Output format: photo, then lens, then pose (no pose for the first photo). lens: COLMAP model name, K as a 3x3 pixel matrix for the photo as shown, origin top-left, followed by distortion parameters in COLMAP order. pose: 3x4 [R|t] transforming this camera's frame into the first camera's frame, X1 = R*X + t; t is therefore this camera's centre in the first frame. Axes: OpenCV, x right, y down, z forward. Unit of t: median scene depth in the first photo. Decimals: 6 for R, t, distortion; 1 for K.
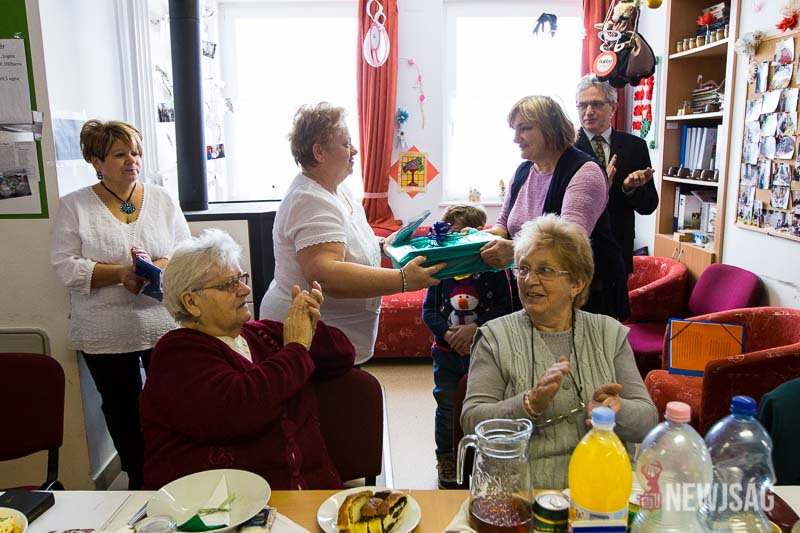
lens RADIAL K [[654.0, 0, 401.6], [0, 654.0, 264.0], [0, 0, 1]] dist [-0.020663, -0.002606]
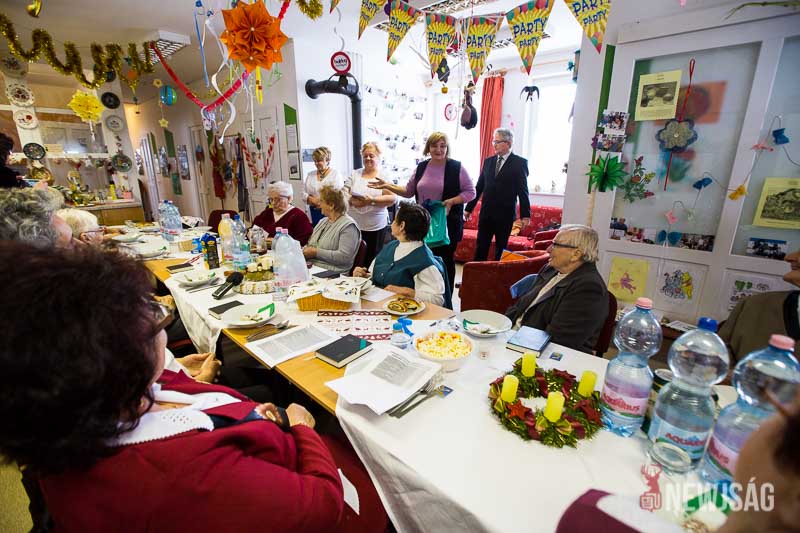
lens RADIAL K [[363.7, 0, 400.0], [0, 363.7, 266.5], [0, 0, 1]] dist [-0.027537, 0.005338]
pose [[0.722644, 0.199730, -0.661735, 0.899557], [-0.131723, 0.979592, 0.151820, 0.010206], [0.678553, -0.022546, 0.734206, -0.012657]]
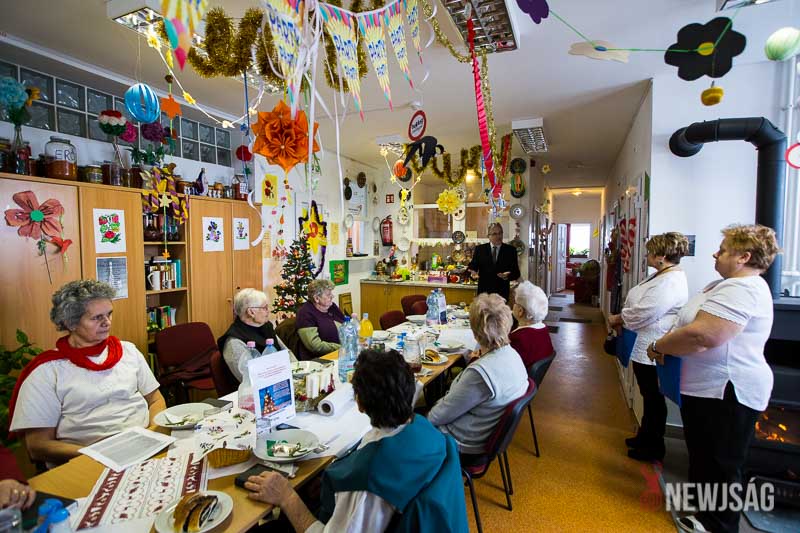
lens RADIAL K [[409.3, 0, 390.9], [0, 409.3, 263.6], [0, 0, 1]] dist [-0.010285, 0.000220]
pose [[-0.450511, 0.059095, -0.890813, 0.783251], [-0.159897, 0.976332, 0.145633, -0.152815], [0.878335, 0.208047, -0.430400, 0.674053]]
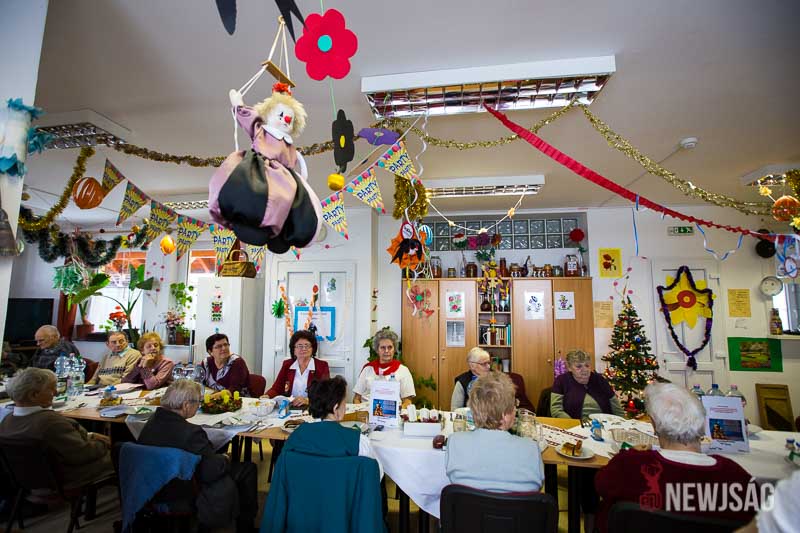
lens RADIAL K [[366.5, 0, 396.7], [0, 366.5, 268.9], [0, 0, 1]] dist [-0.053045, 0.022188]
pose [[-0.977430, 0.024096, 0.209880, 0.152545], [0.040603, 0.996379, 0.074699, -0.239802], [-0.207320, 0.081535, -0.974869, 1.102755]]
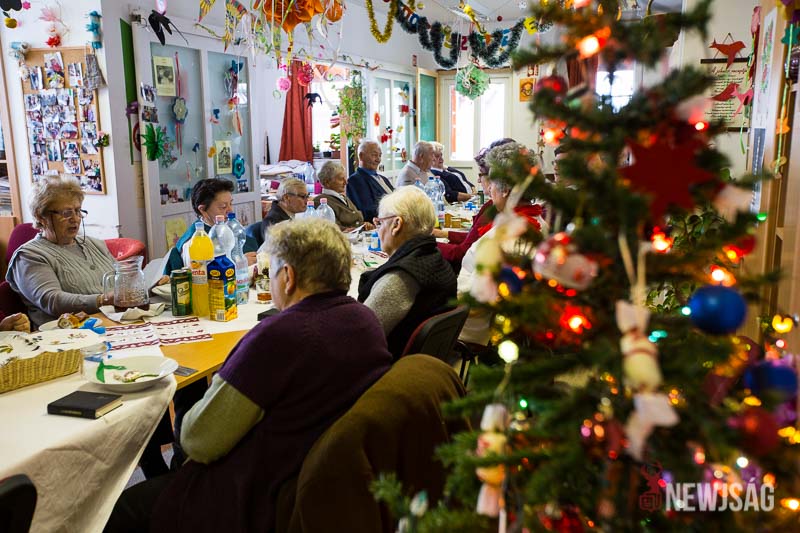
lens RADIAL K [[734.9, 0, 389.5], [0, 734.9, 266.9], [0, 0, 1]] dist [0.044147, 0.016571]
pose [[0.399380, -0.162999, 0.902179, -0.627186], [0.175769, 0.979426, 0.099145, 0.073047], [-0.899778, 0.118979, 0.419814, -0.270790]]
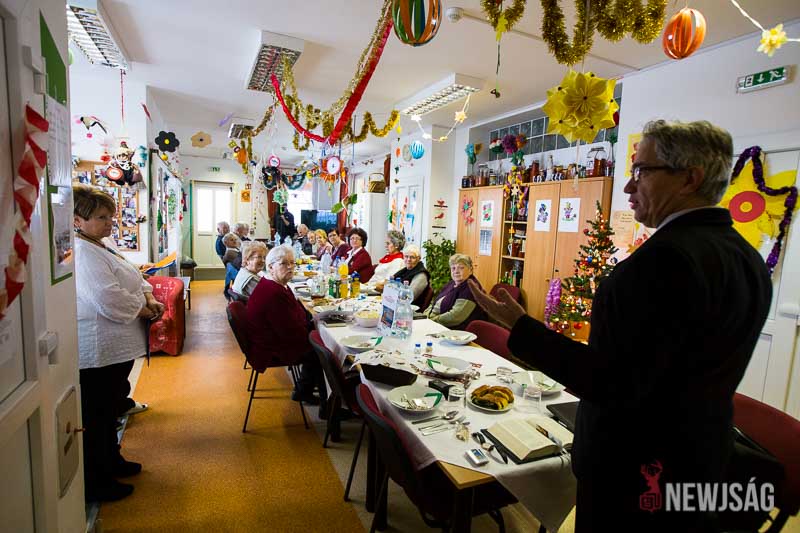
lens RADIAL K [[415.1, 0, 395.3], [0, 415.1, 266.8], [0, 0, 1]] dist [-0.053836, 0.036699]
pose [[-0.385000, -0.113665, 0.915890, -1.114501], [0.129516, 0.975913, 0.175557, -0.110896], [-0.913784, 0.186212, -0.361005, 0.618184]]
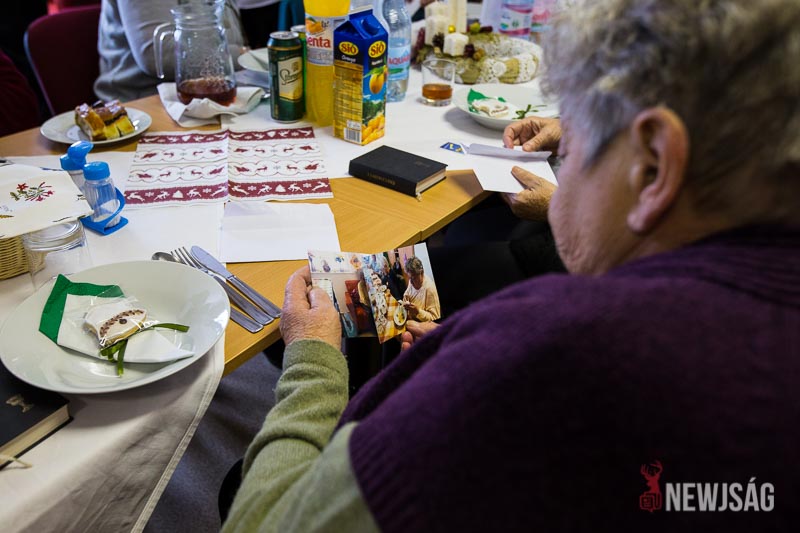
lens RADIAL K [[671.0, 0, 364.6], [0, 671.0, 265.9], [0, 0, 1]] dist [-0.000805, 0.000881]
pose [[0.610231, -0.399785, 0.683952, -0.243791], [0.118022, 0.899574, 0.420520, 0.080546], [-0.783383, -0.175892, 0.596132, 0.013313]]
